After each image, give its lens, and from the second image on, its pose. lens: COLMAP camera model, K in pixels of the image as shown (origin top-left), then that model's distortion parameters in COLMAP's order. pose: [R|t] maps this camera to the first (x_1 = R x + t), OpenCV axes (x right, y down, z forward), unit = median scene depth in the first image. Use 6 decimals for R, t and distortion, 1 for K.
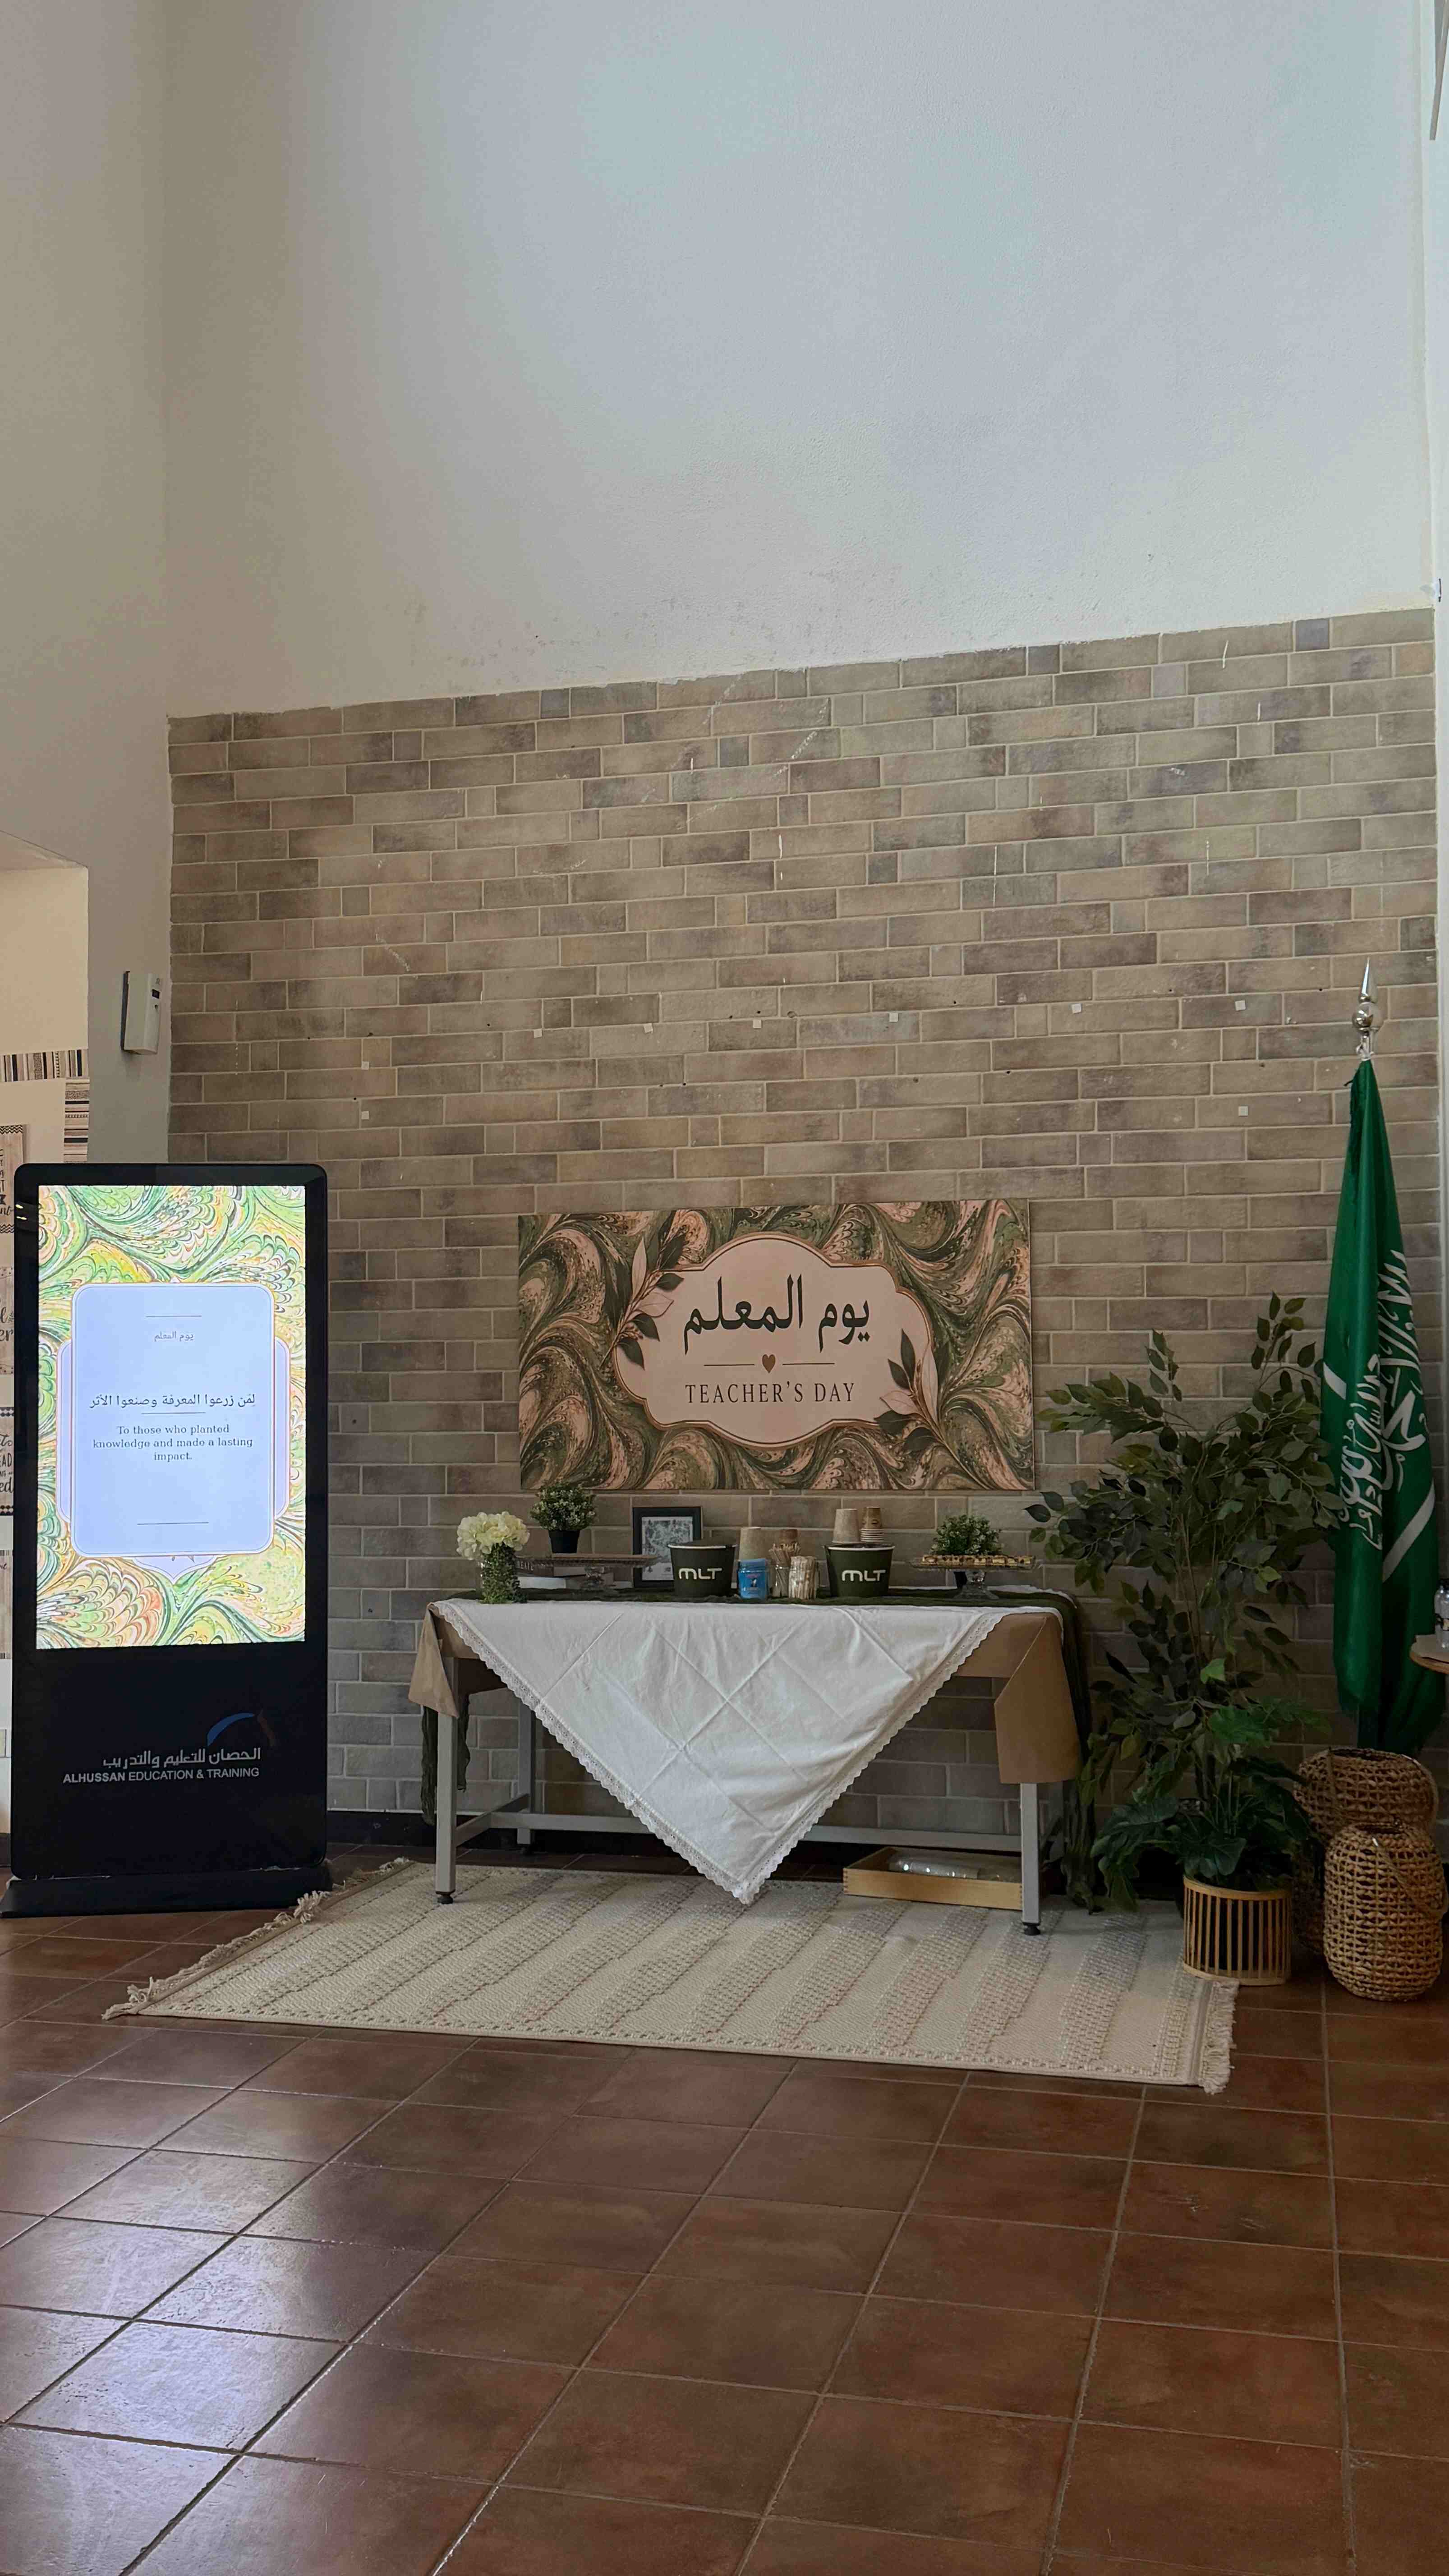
lens RADIAL K [[2194.4, 0, 724.5], [0, 2194.4, 1288.0], [0, 0, 1]] dist [0.170560, -0.362722]
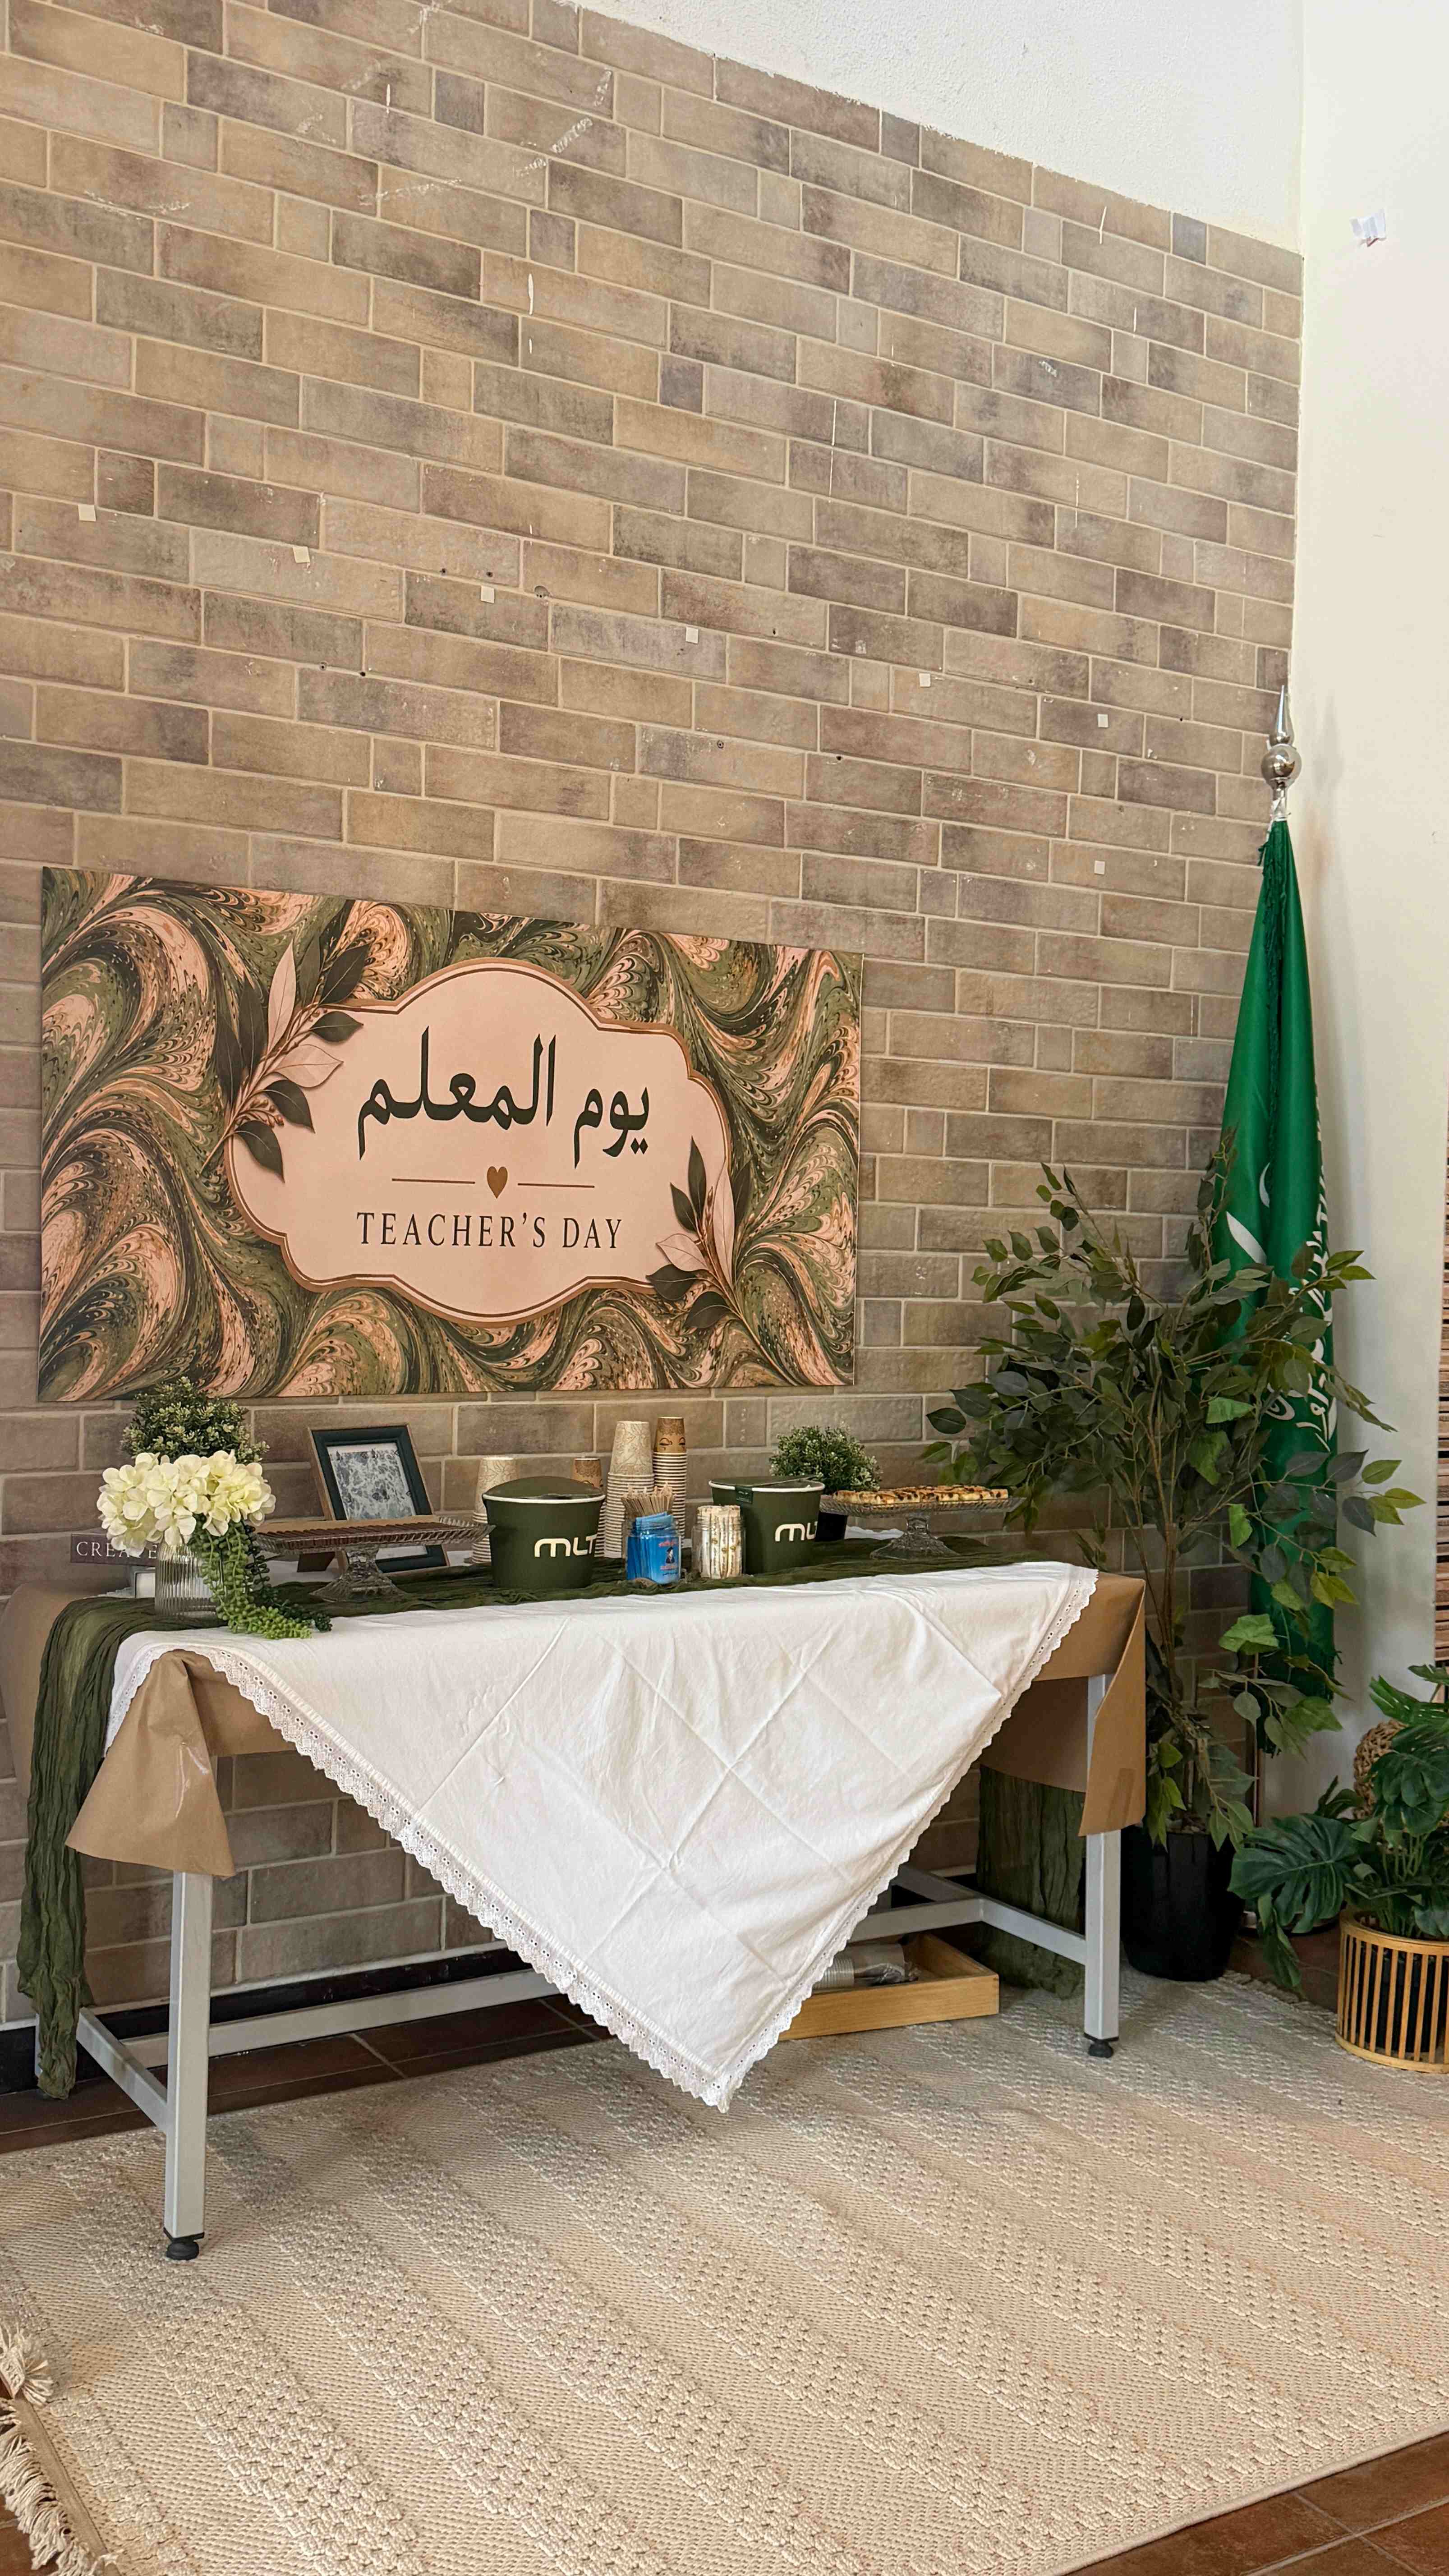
lens RADIAL K [[2194.4, 0, 724.5], [0, 2194.4, 1288.0], [0, 0, 1]] dist [0.170560, -0.362722]
pose [[0.705043, 0.011997, 0.709063, -0.361228], [-0.058026, 0.997480, 0.040820, 0.035422], [-0.706787, -0.069924, 0.703962, 0.539151]]
